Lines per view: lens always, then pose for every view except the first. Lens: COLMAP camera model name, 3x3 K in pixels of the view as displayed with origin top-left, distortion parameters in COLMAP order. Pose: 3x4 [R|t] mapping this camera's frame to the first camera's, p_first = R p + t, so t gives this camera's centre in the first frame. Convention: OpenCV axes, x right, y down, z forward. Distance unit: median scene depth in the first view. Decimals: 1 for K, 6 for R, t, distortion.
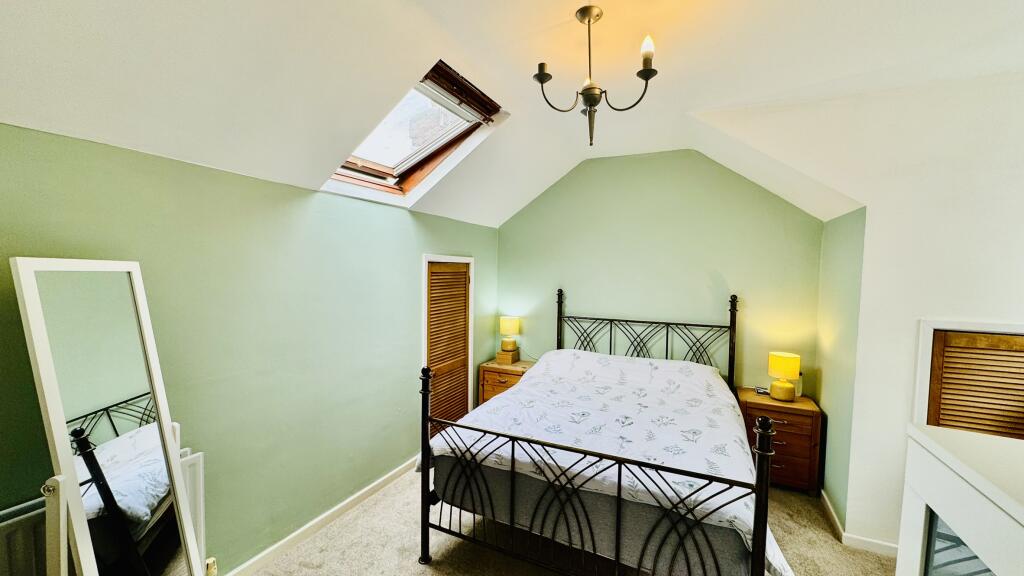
lens RADIAL K [[408.9, 0, 512.0], [0, 408.9, 288.0], [0, 0, 1]] dist [-0.003370, -0.000455]
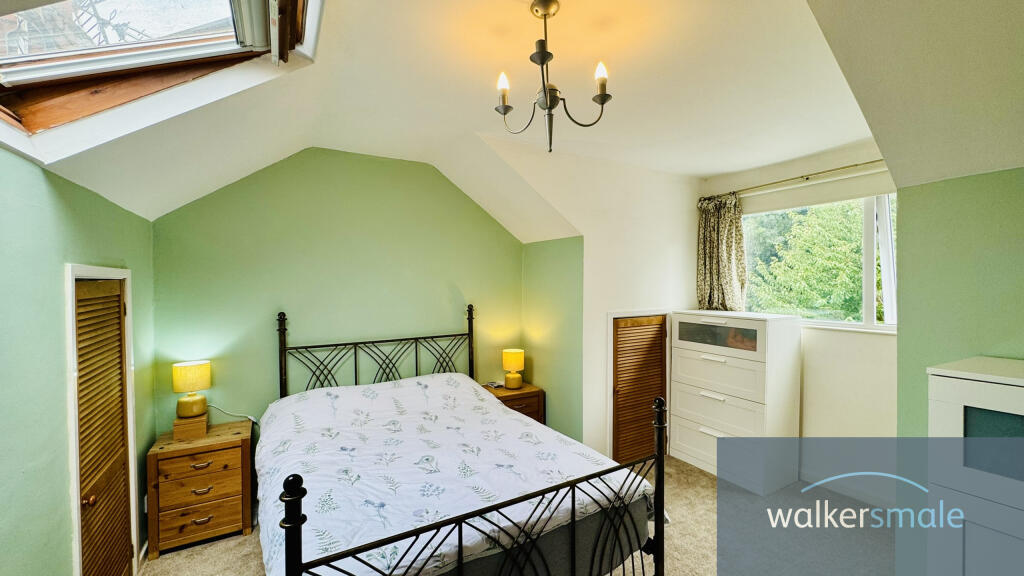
lens RADIAL K [[408.9, 0, 512.0], [0, 408.9, 288.0], [0, 0, 1]] dist [-0.003370, -0.000455]
pose [[0.568263, -0.033839, 0.822151, -0.321309], [0.053941, 0.998537, 0.003816, -0.027675], [-0.821077, 0.042179, 0.569257, 0.294867]]
